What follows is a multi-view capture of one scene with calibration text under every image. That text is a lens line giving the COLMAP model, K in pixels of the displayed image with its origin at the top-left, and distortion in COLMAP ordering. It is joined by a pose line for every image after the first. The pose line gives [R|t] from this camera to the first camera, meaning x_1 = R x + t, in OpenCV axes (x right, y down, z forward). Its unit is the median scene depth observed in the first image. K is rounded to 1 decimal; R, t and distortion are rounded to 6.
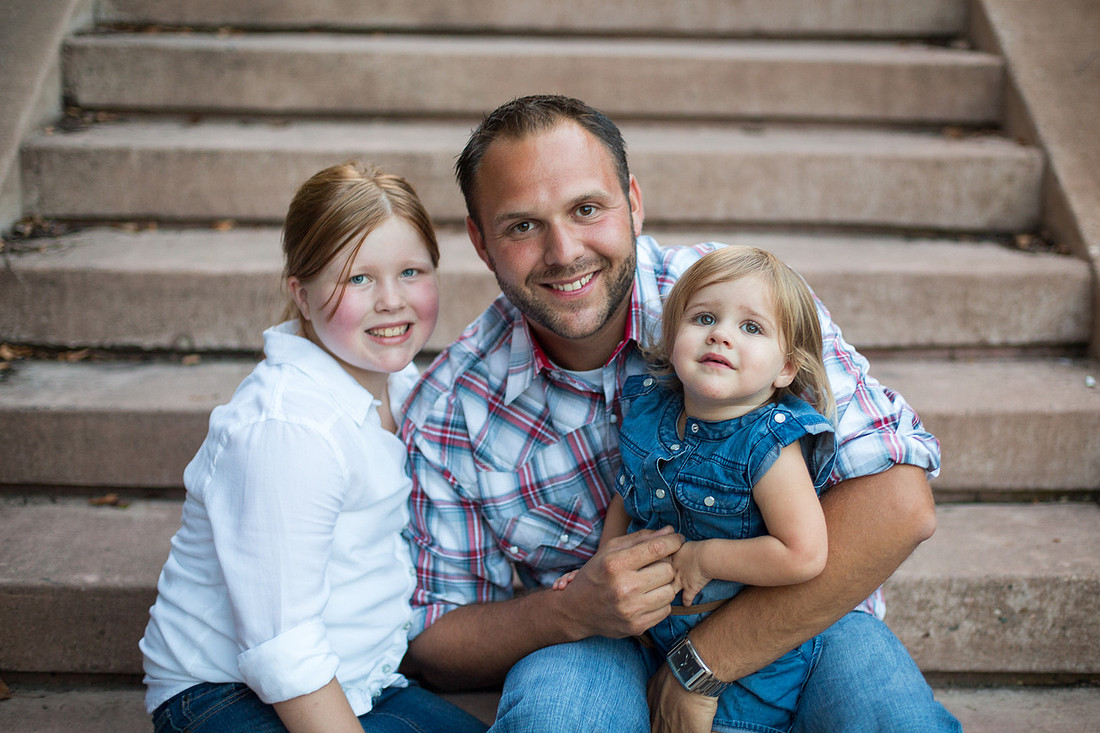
lens RADIAL K [[1664.6, 0, 550.9], [0, 1664.6, 362.1], [0, 0, 1]] dist [-0.097584, 0.000000]
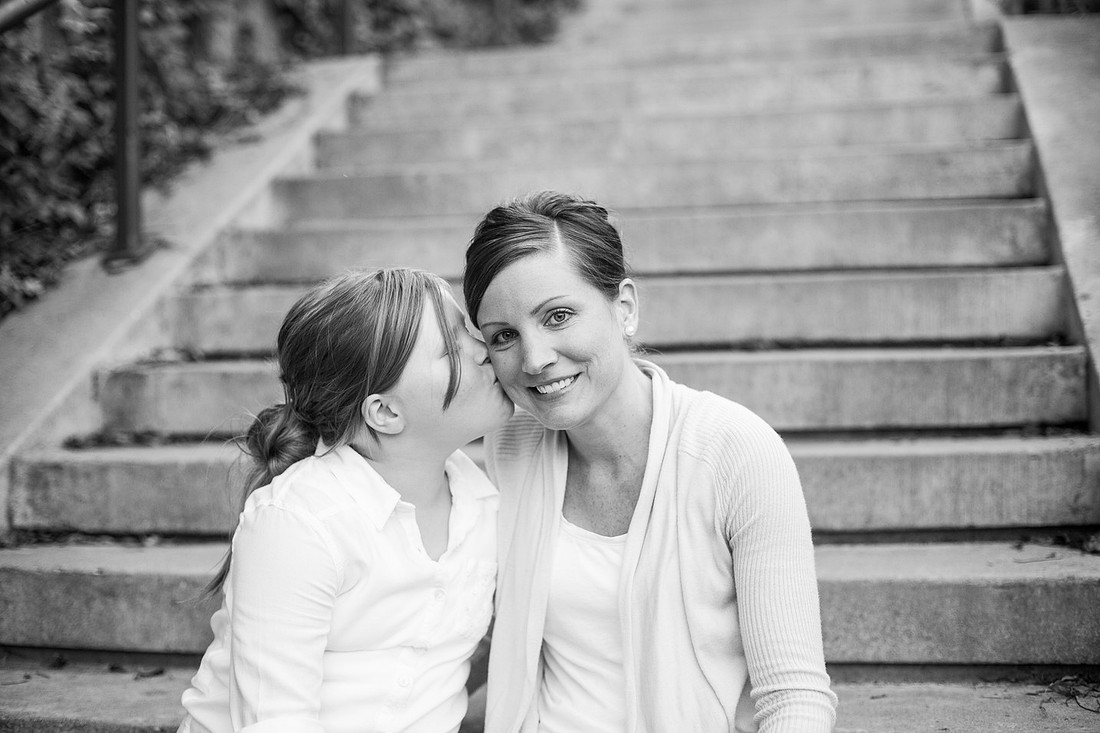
lens RADIAL K [[1559.8, 0, 550.7], [0, 1559.8, 361.7], [0, 0, 1]] dist [-0.097214, 0.000000]
pose [[0.968785, -0.038258, -0.244931, 0.220474], [-0.021632, 0.971205, -0.237263, -0.126372], [0.246955, 0.235155, 0.940061, 0.354995]]
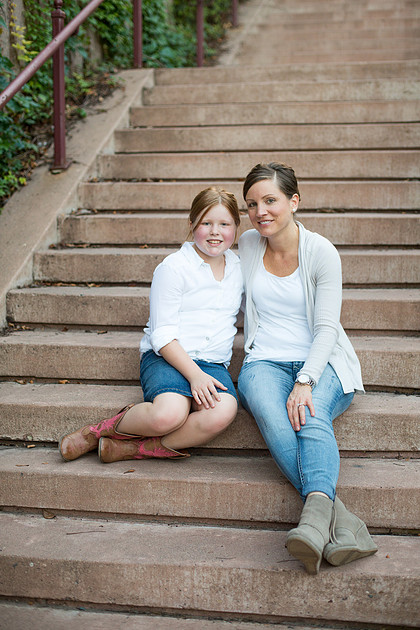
lens RADIAL K [[893.4, 0, 224.9], [0, 893.4, 342.7], [0, 0, 1]] dist [-0.097214, 0.000000]
pose [[0.975794, 0.010231, -0.218454, 0.258749], [-0.029090, 0.996101, -0.083290, -0.042421], [0.216750, 0.087629, 0.972286, -0.079368]]
